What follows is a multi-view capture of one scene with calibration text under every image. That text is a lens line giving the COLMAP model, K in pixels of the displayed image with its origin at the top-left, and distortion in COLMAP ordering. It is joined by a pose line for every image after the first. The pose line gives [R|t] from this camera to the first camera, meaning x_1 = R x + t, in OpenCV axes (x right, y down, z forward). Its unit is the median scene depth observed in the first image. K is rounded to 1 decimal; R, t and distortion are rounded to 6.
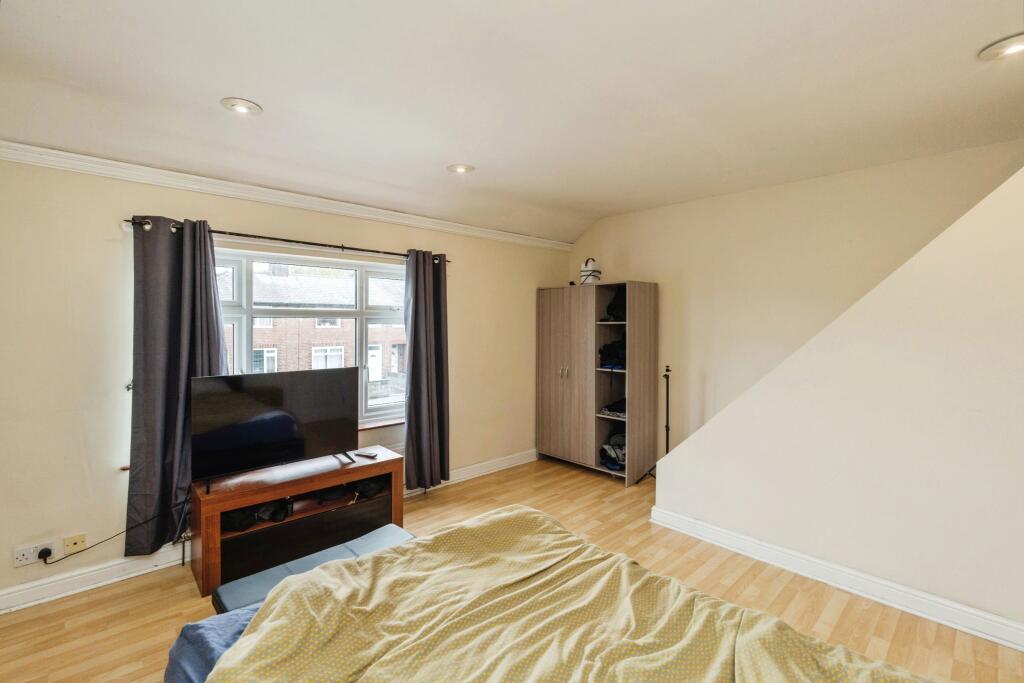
lens RADIAL K [[458.4, 0, 510.1], [0, 458.4, 322.2], [0, 0, 1]] dist [-0.000993, -0.000354]
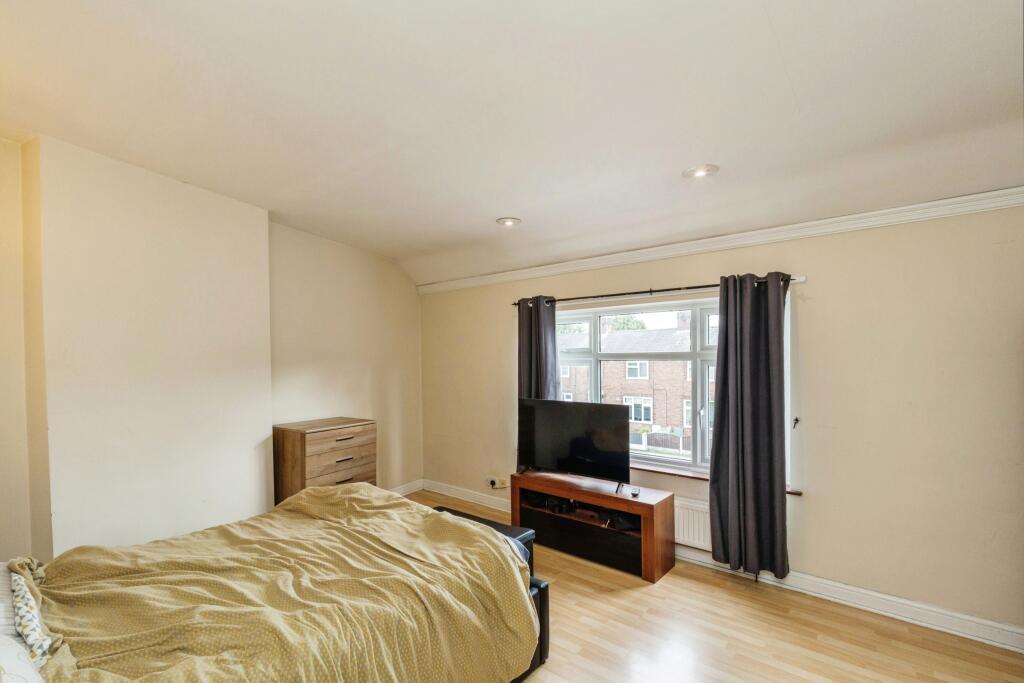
lens RADIAL K [[499.0, 0, 511.0], [0, 499.0, 376.8], [0, 0, 1]] dist [-0.003044, -0.000246]
pose [[0.089950, 0.011703, -0.995877, 0.881334], [-0.011151, 0.999880, 0.010743, 0.024821], [0.995884, 0.010138, 0.090070, 0.708152]]
